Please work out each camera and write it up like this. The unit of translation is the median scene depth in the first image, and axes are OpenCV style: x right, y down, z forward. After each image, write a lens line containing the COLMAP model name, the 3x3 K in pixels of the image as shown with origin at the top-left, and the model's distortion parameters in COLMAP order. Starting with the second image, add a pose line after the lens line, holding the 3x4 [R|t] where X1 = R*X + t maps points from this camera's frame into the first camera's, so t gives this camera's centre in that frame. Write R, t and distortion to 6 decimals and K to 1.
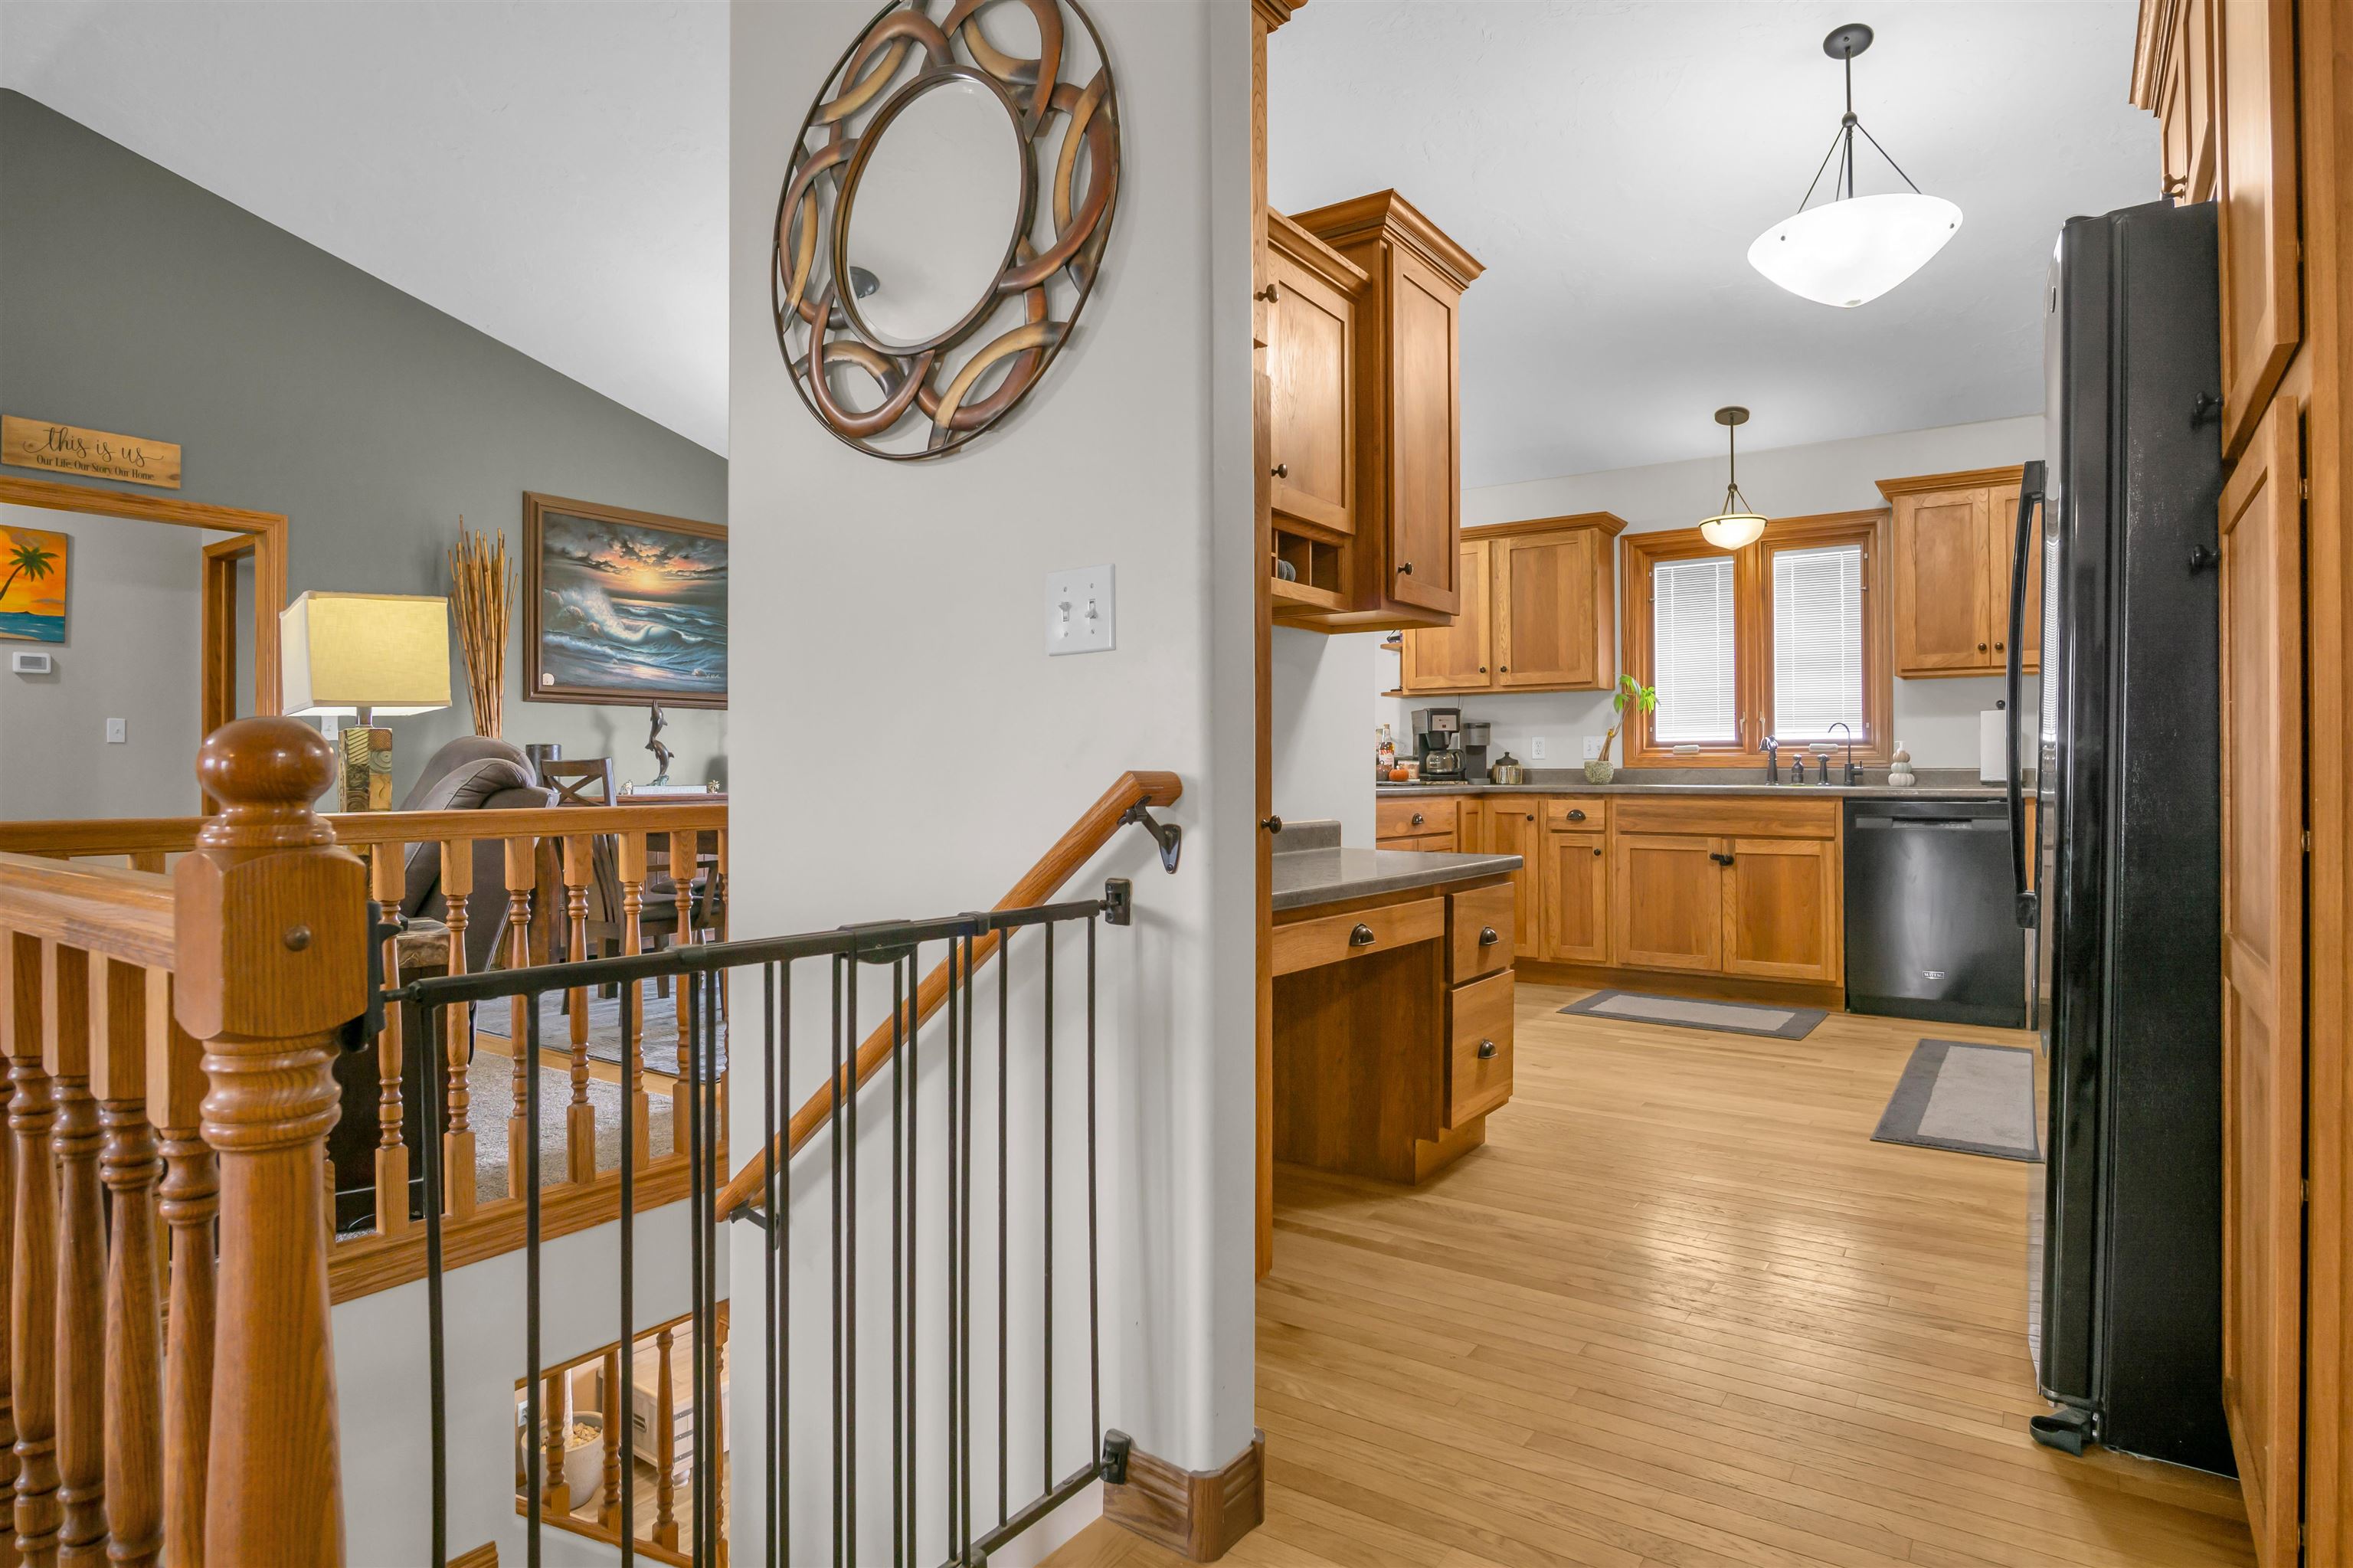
lens RADIAL K [[1267.9, 0, 1166.0], [0, 1267.9, 772.3], [0, 0, 1]] dist [-0.000405, -0.000508]
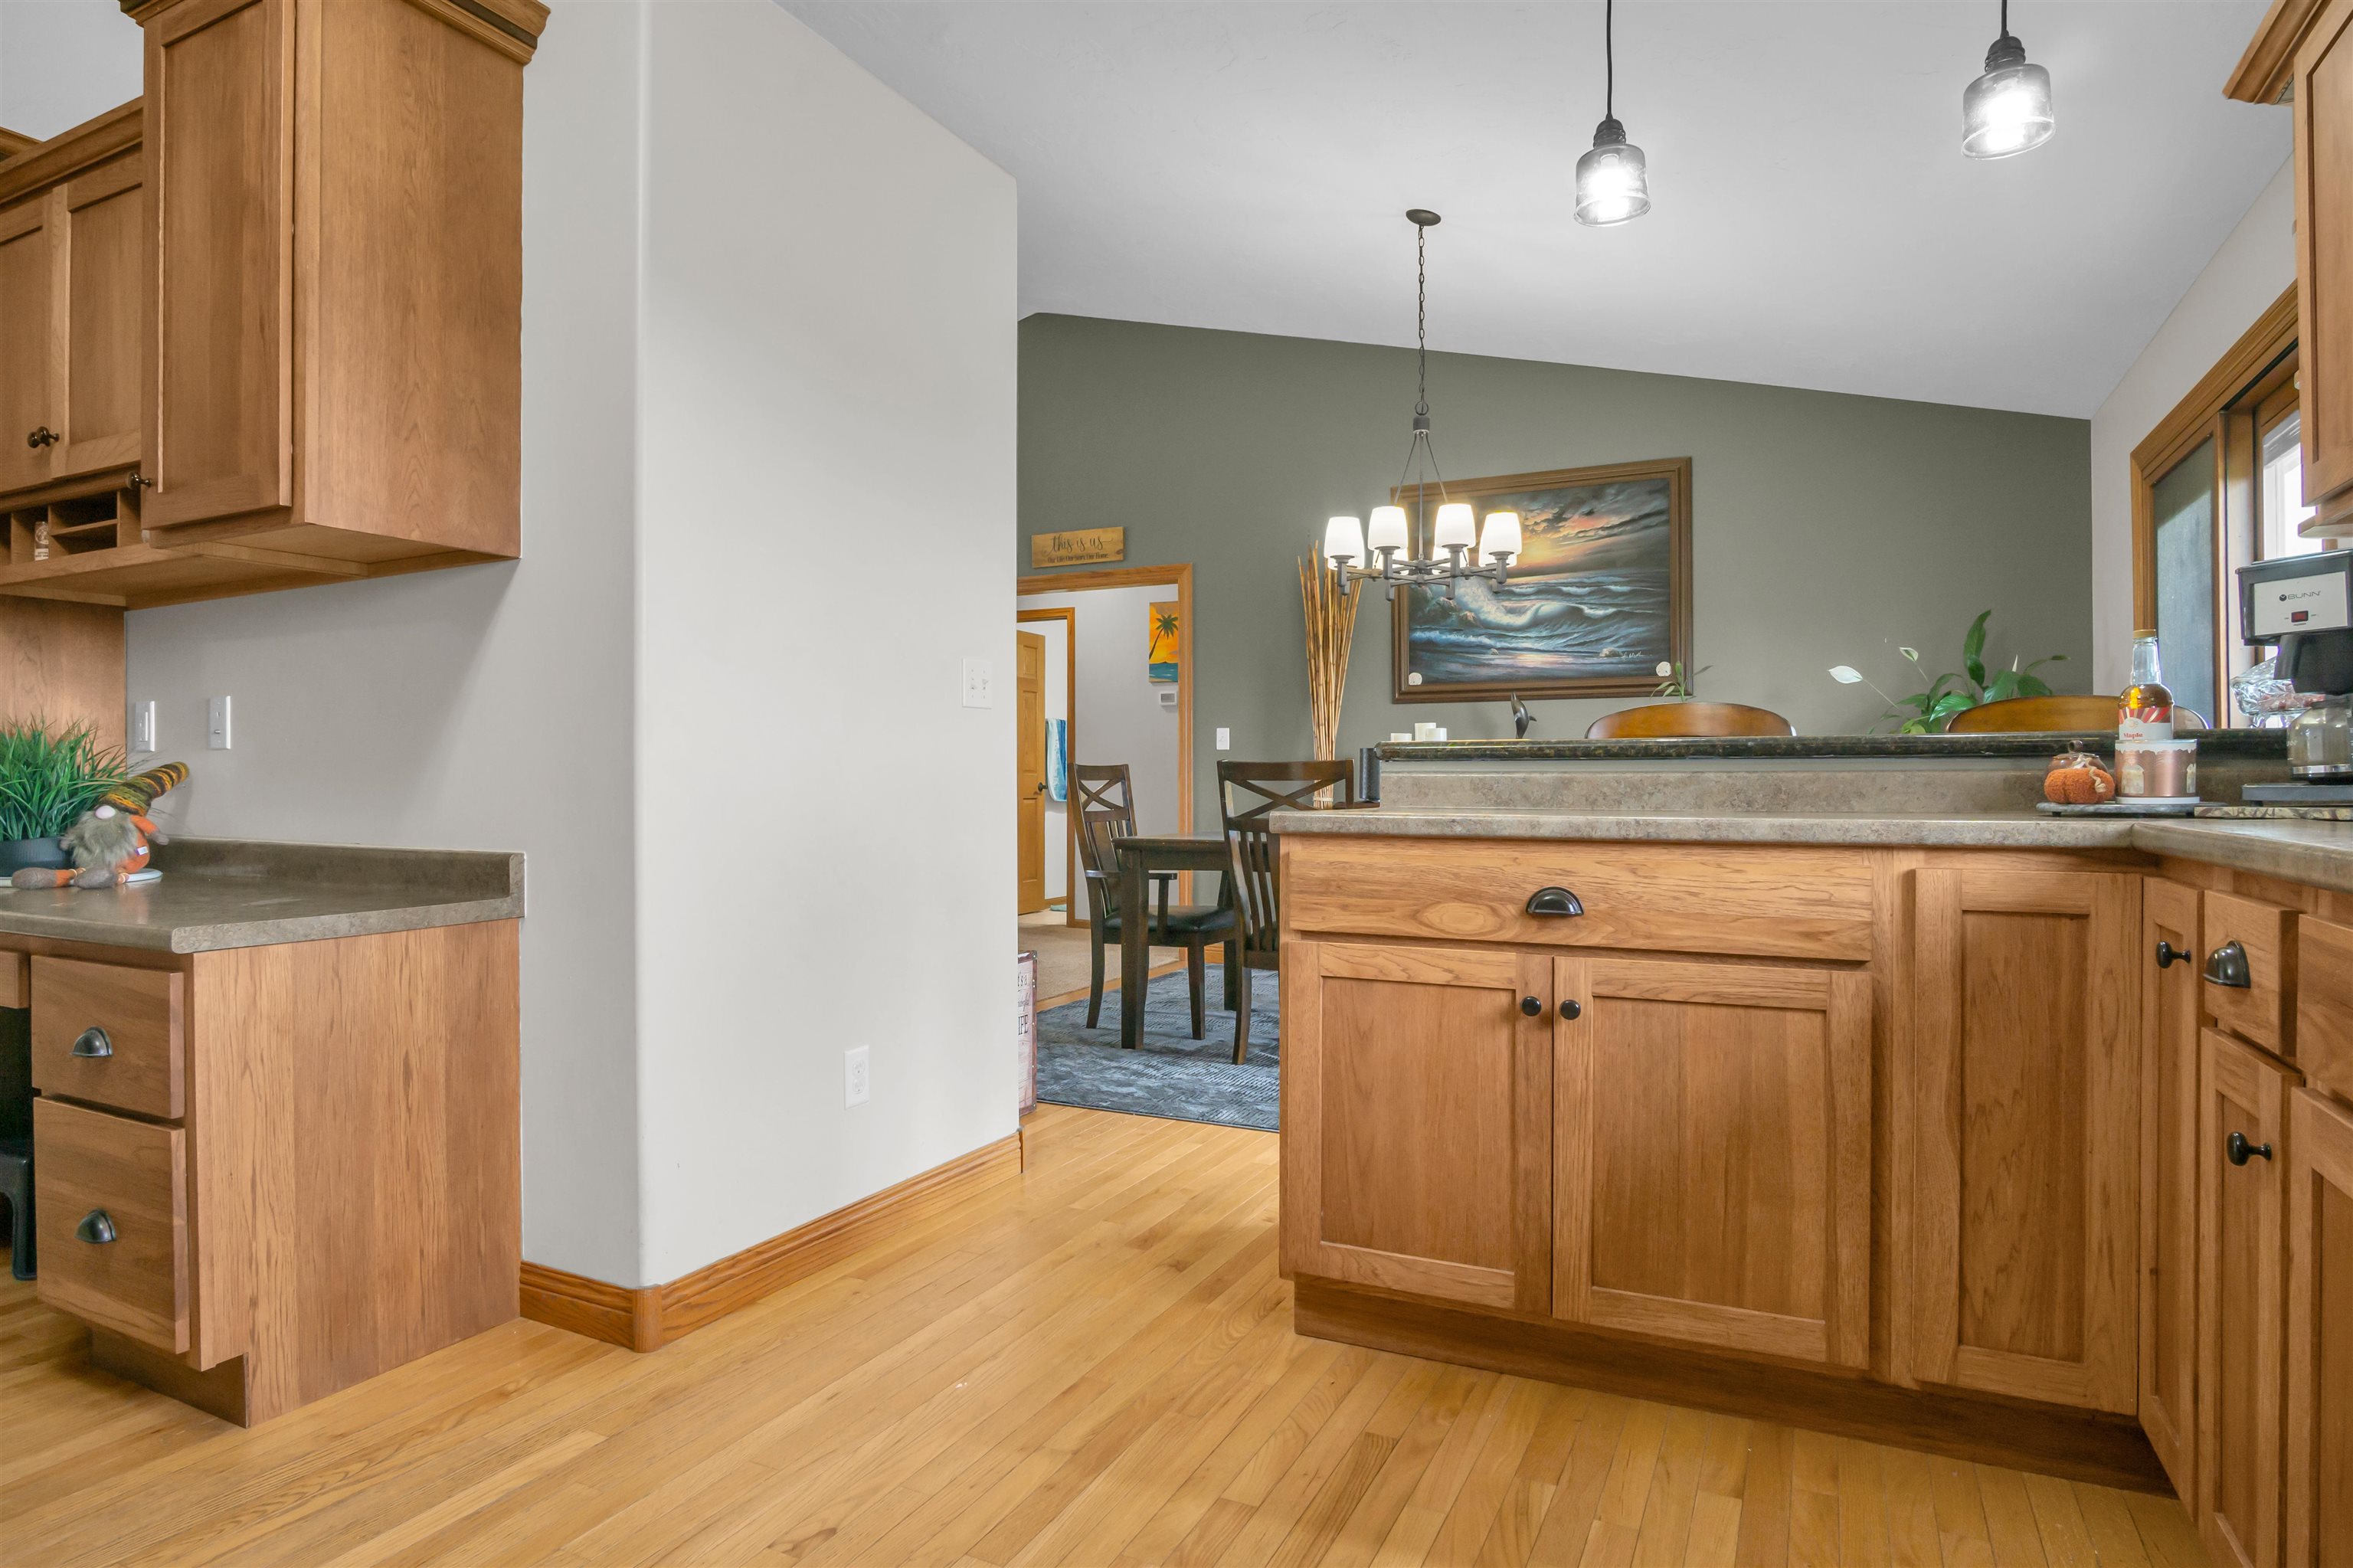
lens RADIAL K [[1267.9, 0, 1174.2], [0, 1267.9, 786.2], [0, 0, 1]] dist [-0.000405, -0.000508]
pose [[0.178780, 0.002959, -0.983885, 0.395175], [-0.003135, 0.999992, 0.002438, 0.005161], [0.983884, 0.002649, 0.178788, 0.620454]]
